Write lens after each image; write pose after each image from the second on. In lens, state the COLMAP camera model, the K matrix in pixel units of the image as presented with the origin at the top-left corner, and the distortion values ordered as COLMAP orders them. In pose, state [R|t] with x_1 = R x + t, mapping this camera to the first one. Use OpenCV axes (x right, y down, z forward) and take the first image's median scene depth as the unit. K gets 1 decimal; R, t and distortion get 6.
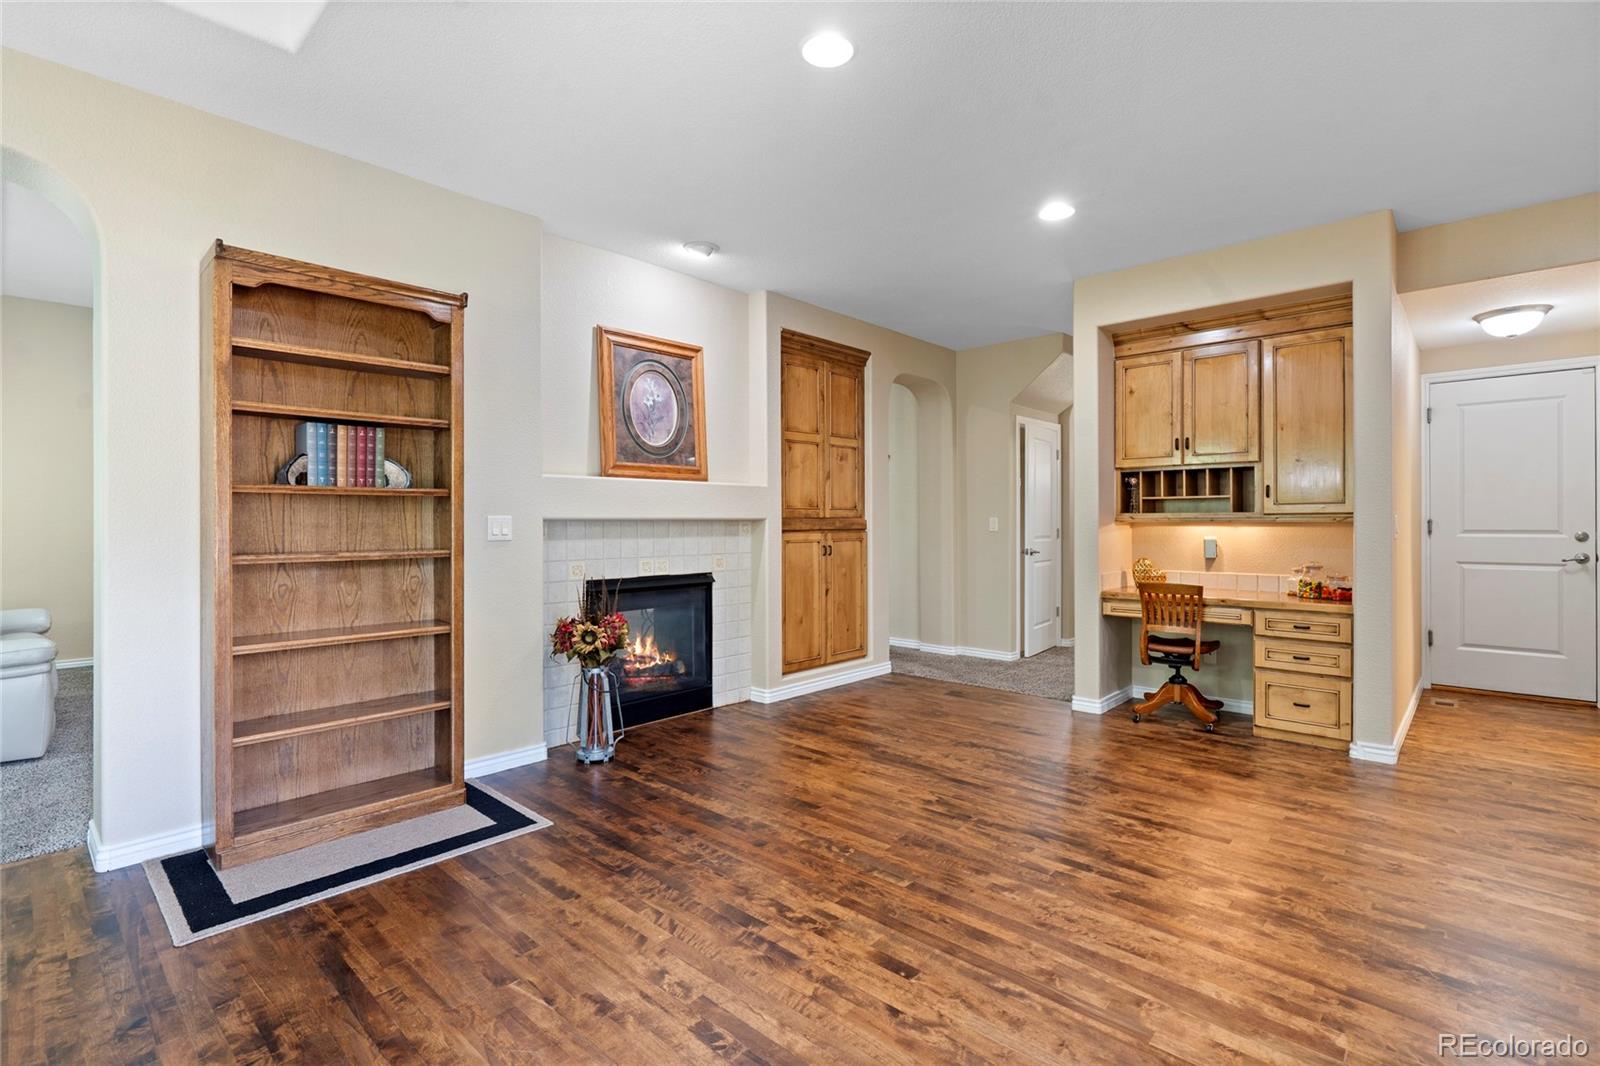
lens RADIAL K [[742.6, 0, 797.8], [0, 742.6, 525.1], [0, 0, 1]] dist [-0.001926, -0.000516]
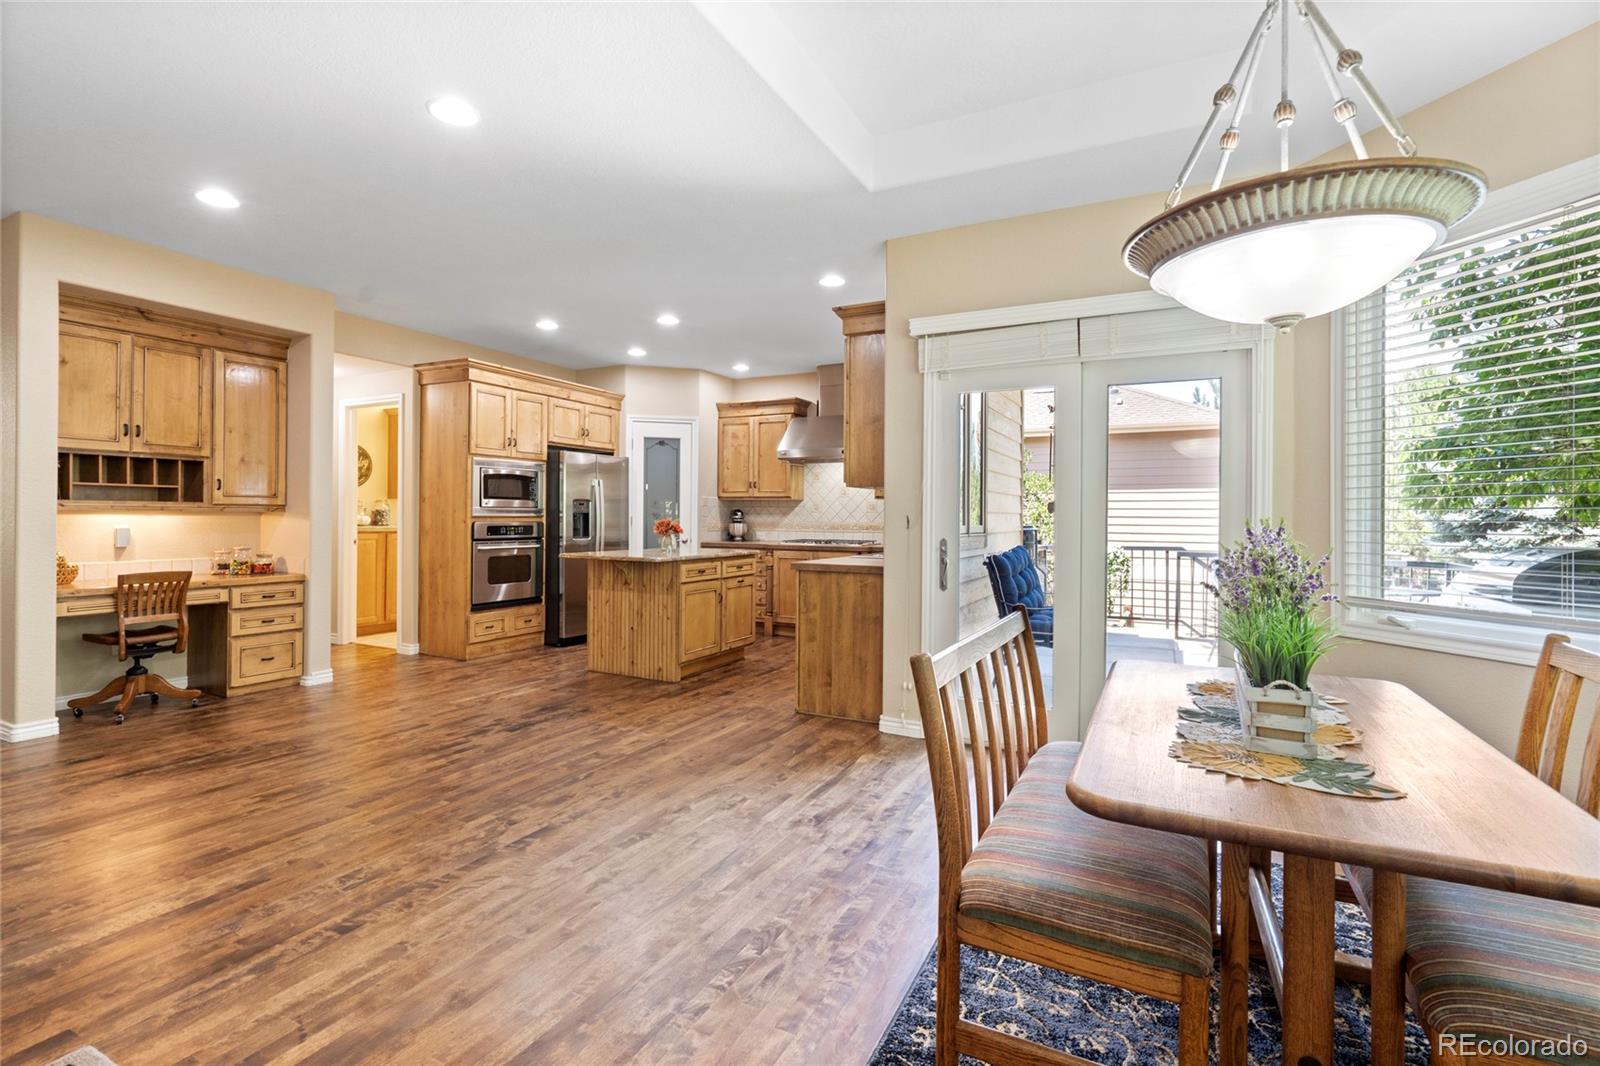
lens RADIAL K [[742.6, 0, 797.8], [0, 742.6, 525.1], [0, 0, 1]] dist [-0.001926, -0.000516]
pose [[-0.269194, -0.010514, 0.963029, -0.766578], [-0.004697, 0.999943, 0.009604, 0.001857], [-0.963075, -0.001938, -0.269228, 0.484862]]
